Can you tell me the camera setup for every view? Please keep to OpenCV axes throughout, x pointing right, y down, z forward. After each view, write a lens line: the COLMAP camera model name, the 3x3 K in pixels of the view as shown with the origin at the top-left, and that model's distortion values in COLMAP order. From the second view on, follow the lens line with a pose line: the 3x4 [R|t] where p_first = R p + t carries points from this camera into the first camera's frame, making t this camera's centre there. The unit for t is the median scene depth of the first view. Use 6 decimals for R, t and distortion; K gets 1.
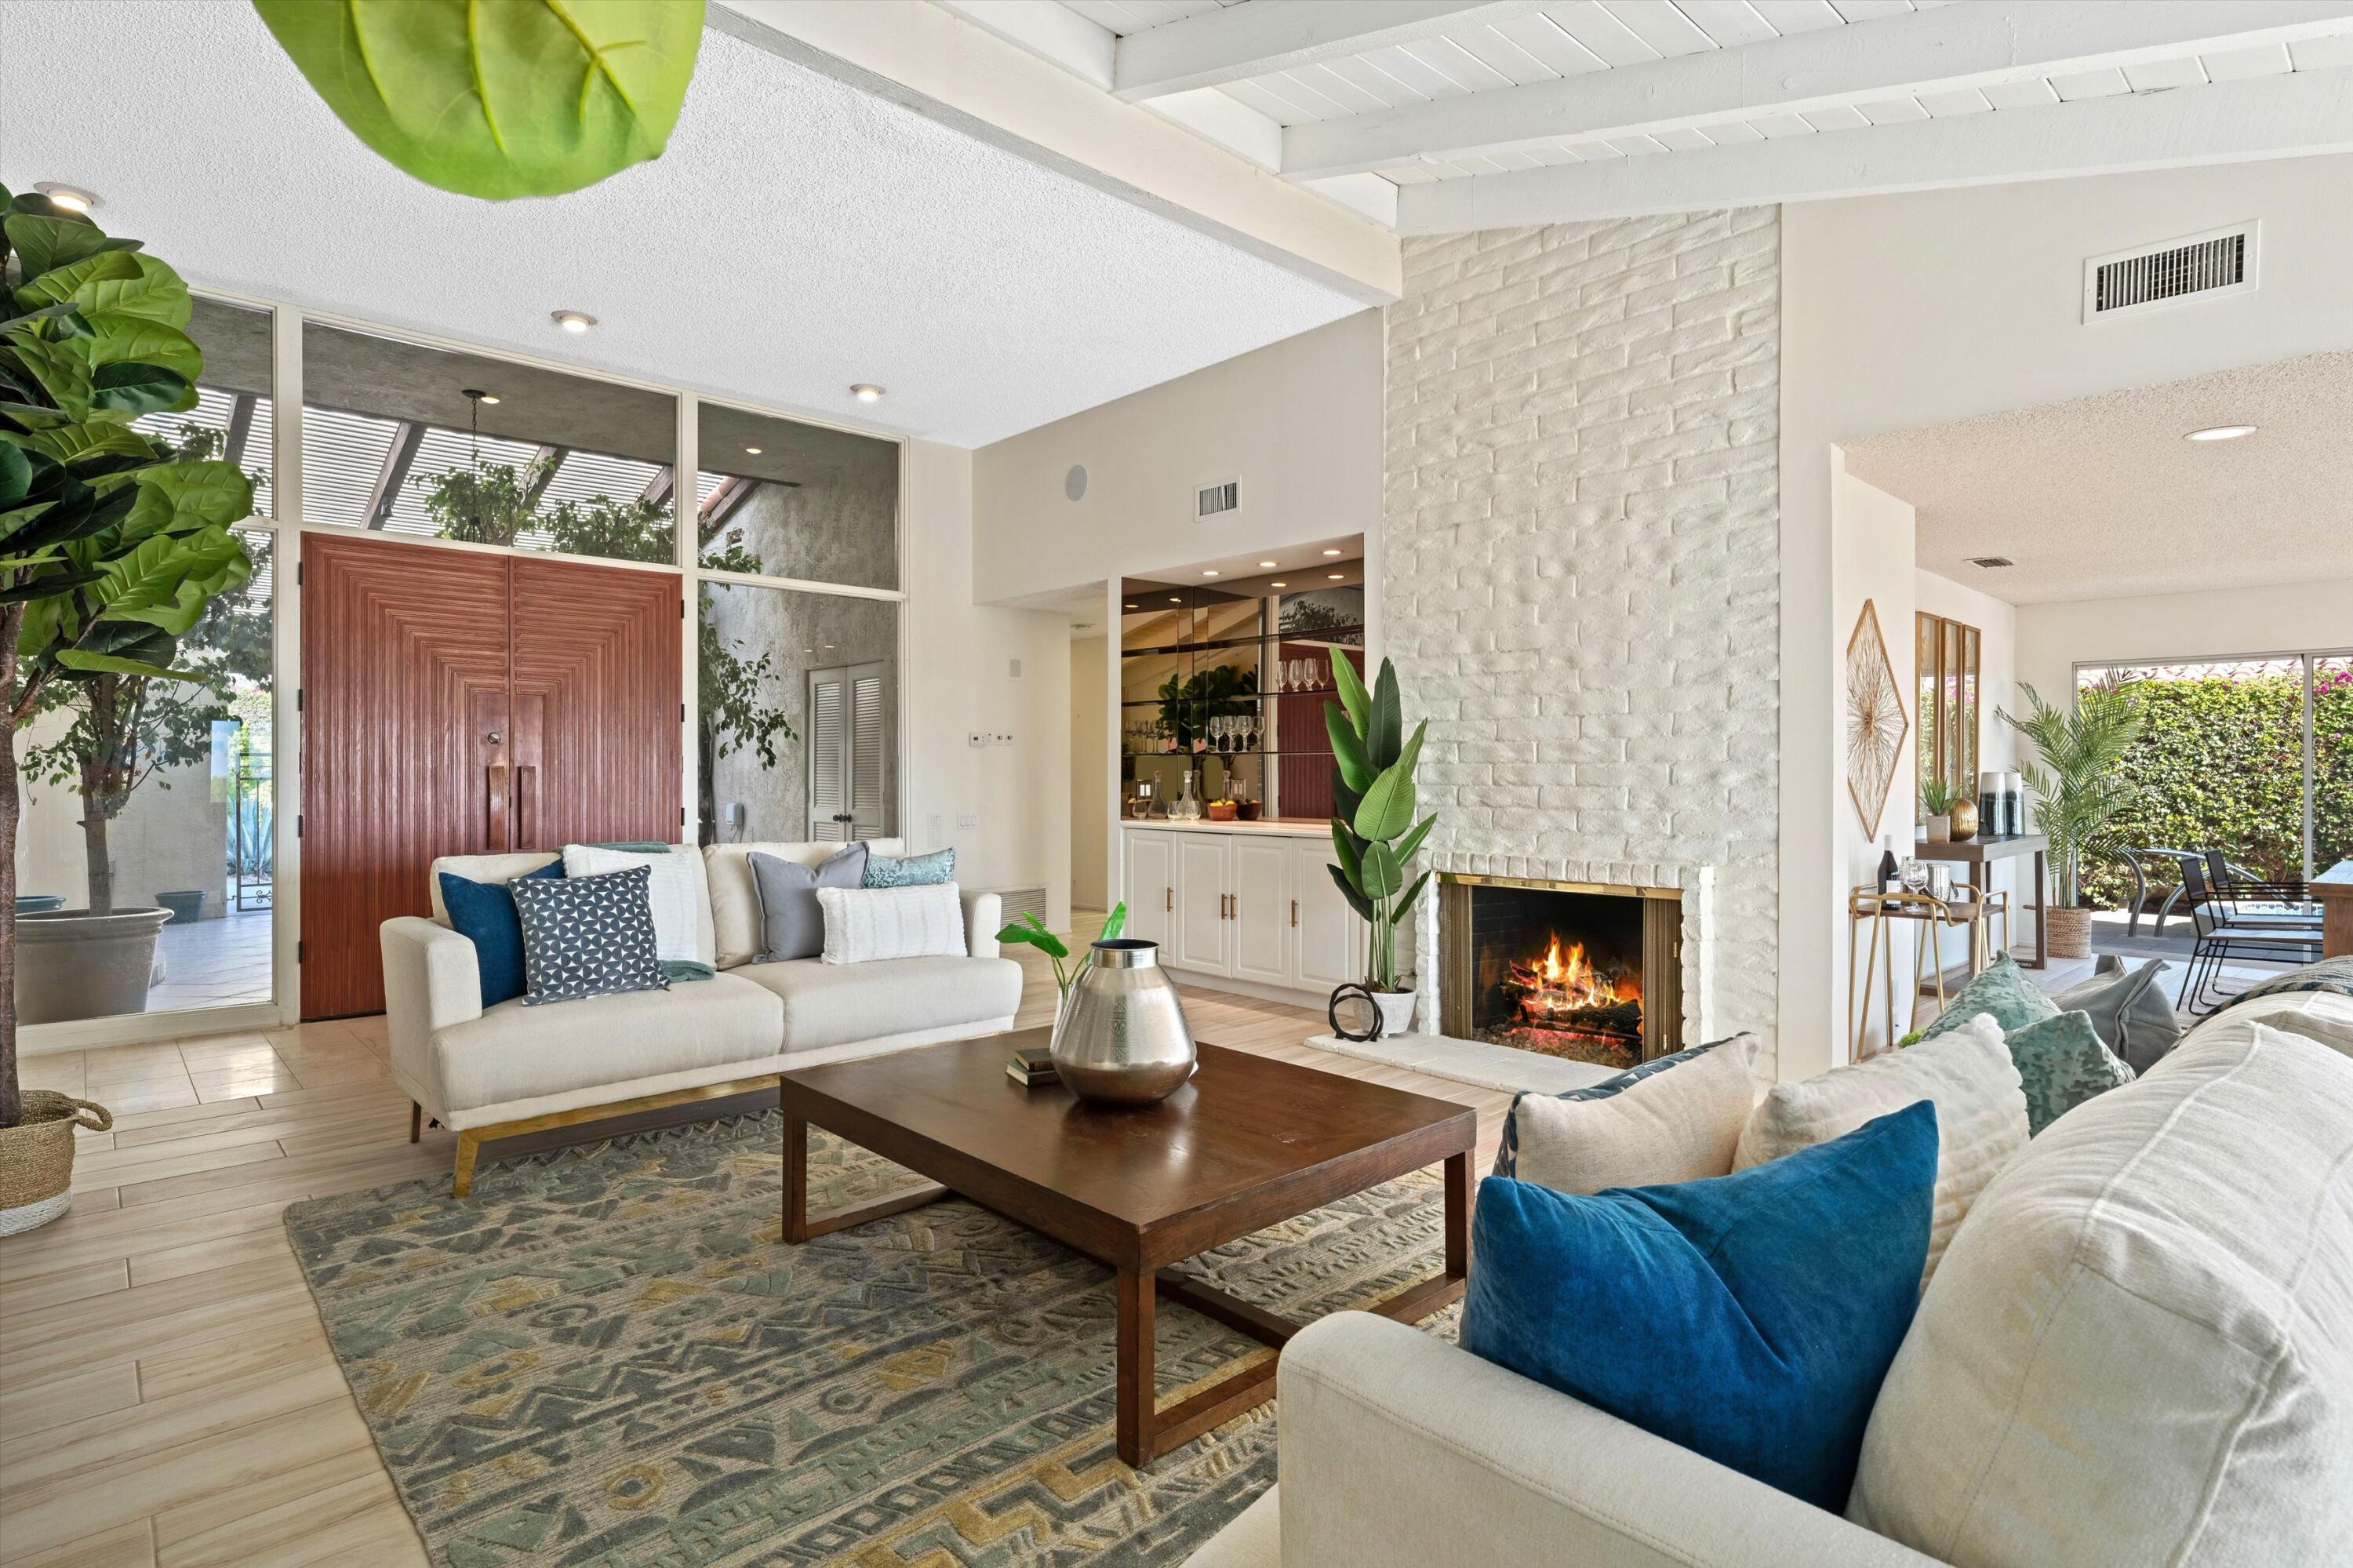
lens RADIAL K [[1199.0, 0, 1173.5], [0, 1199.0, 775.9], [0, 0, 1]] dist [0.003313, -0.001013]
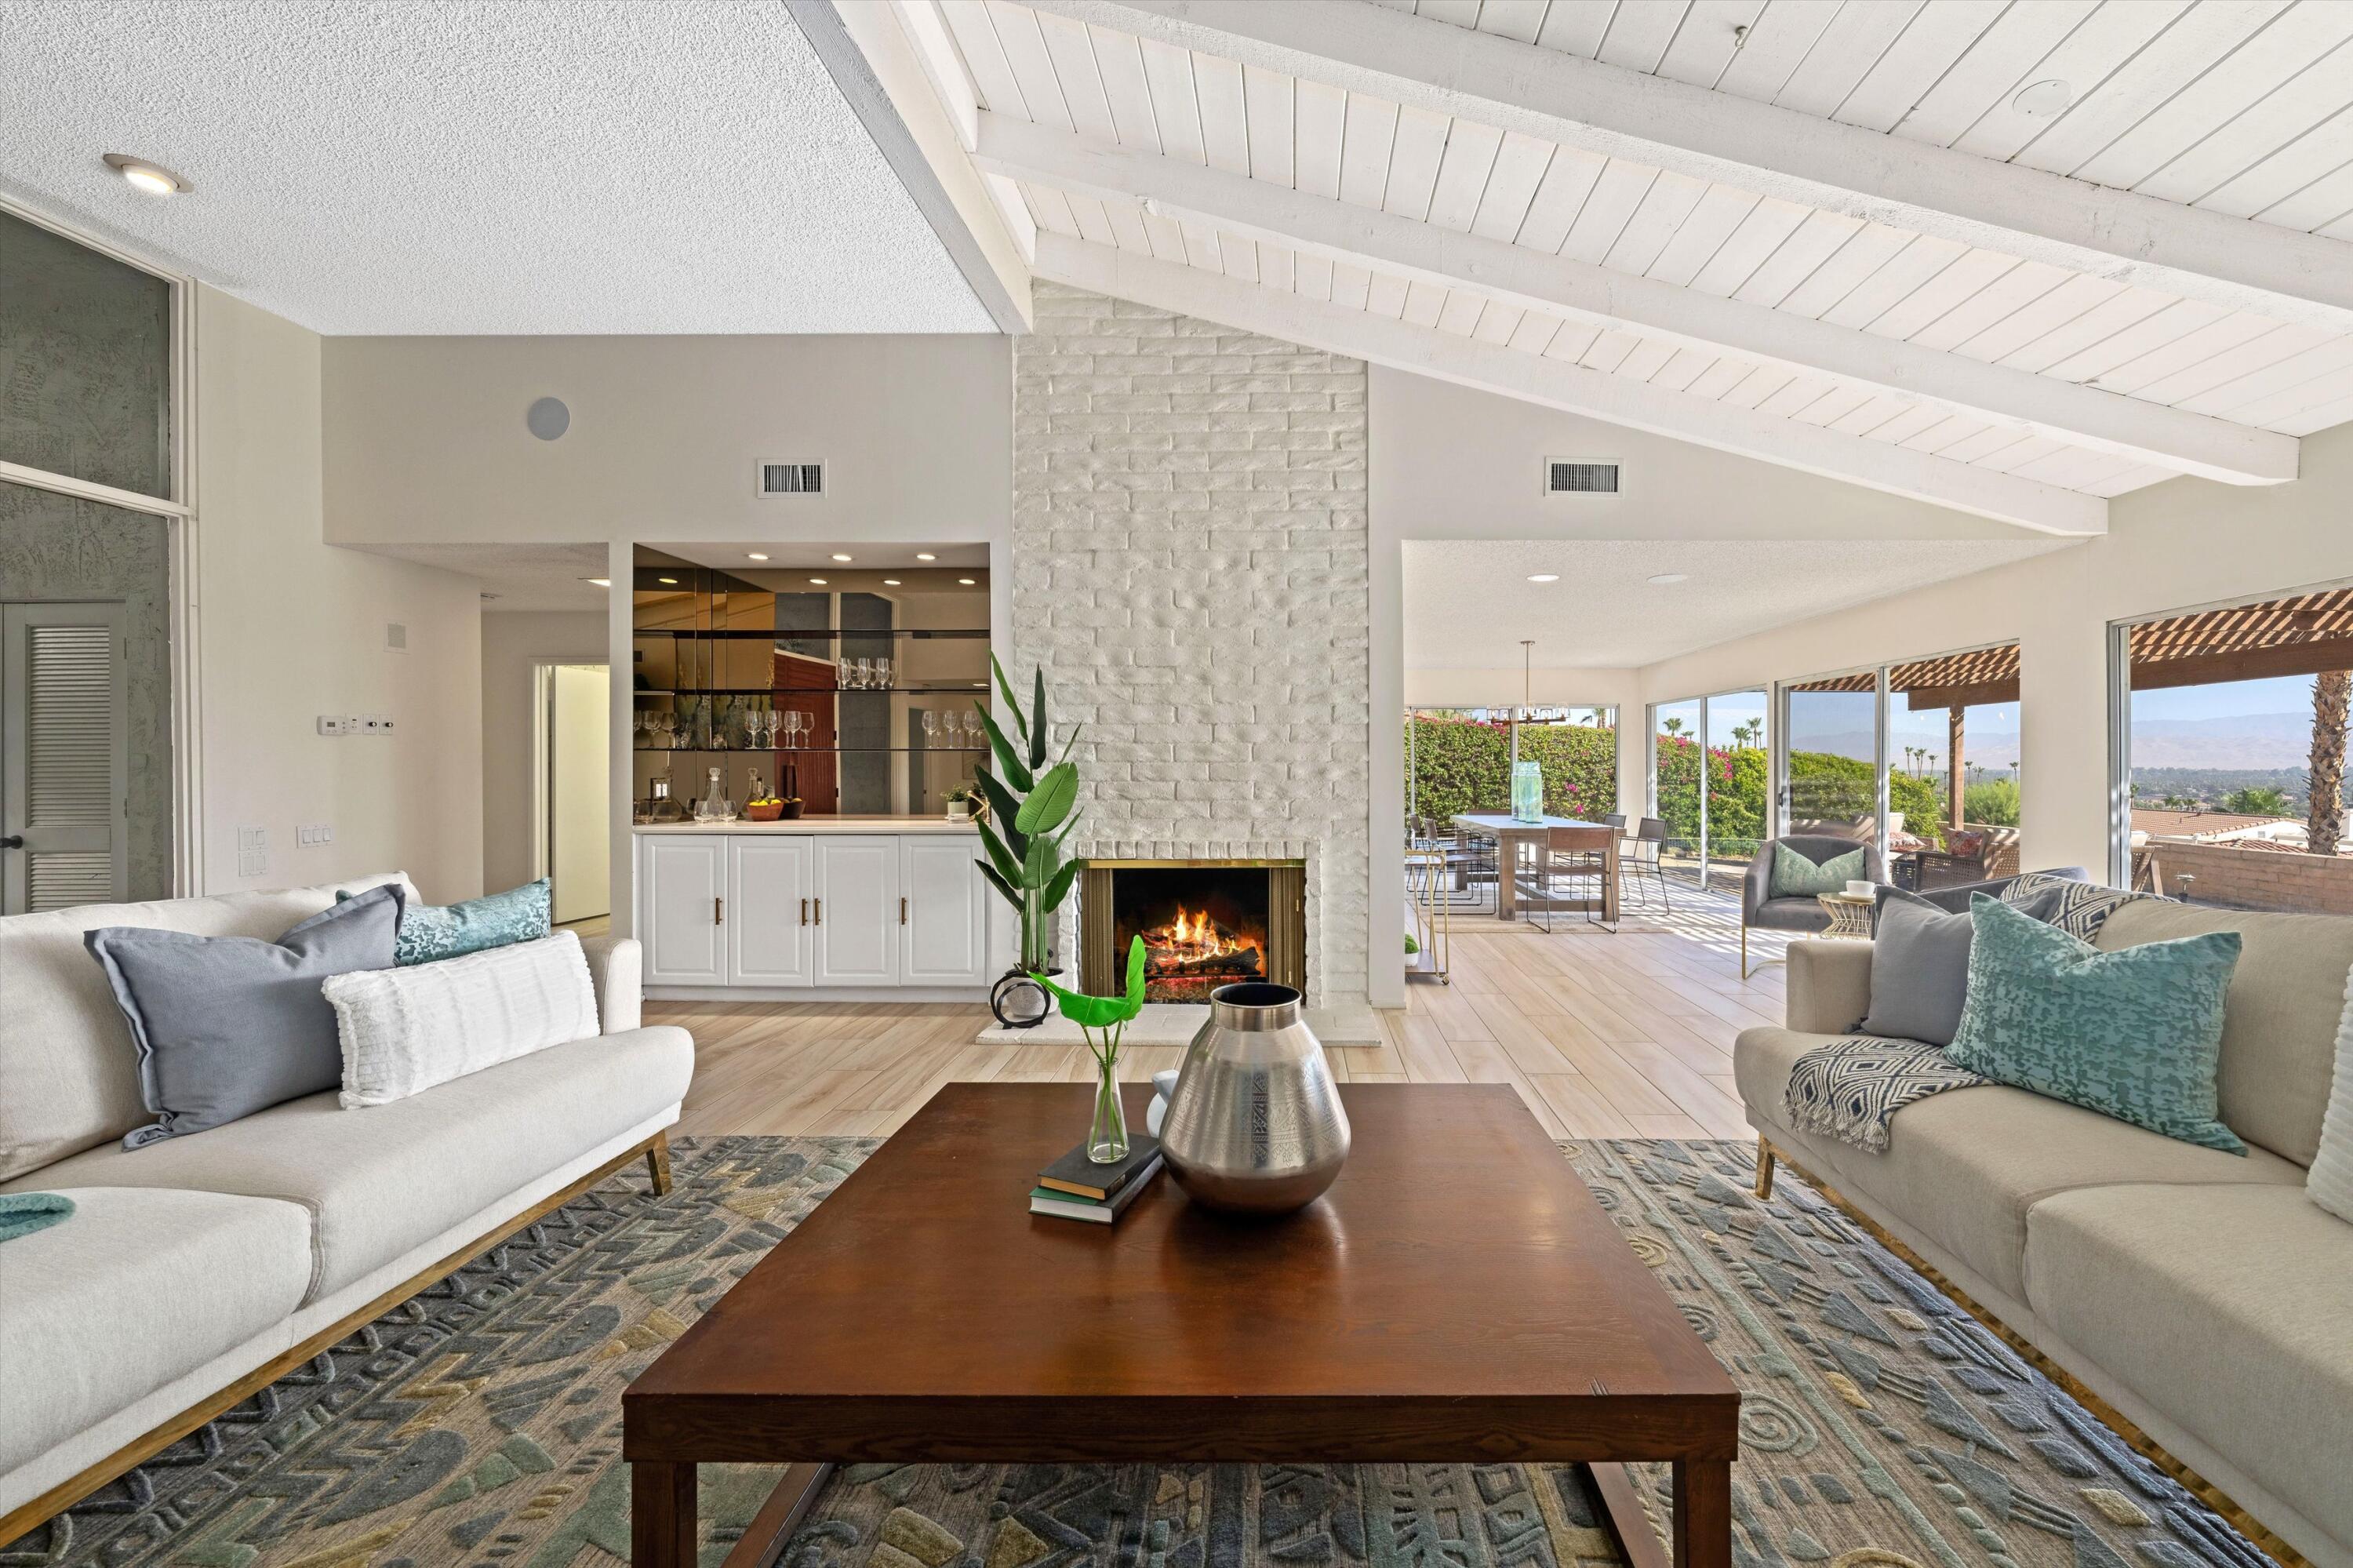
lens RADIAL K [[829.4, 0, 1181.2], [0, 829.4, 773.4], [0, 0, 1]] dist [-0.002285, -0.000327]
pose [[0.681181, -0.004253, 0.732102, -0.298412], [0.002341, 0.999991, 0.003631, -0.002252], [-0.732111, -0.000759, 0.681185, 0.432556]]
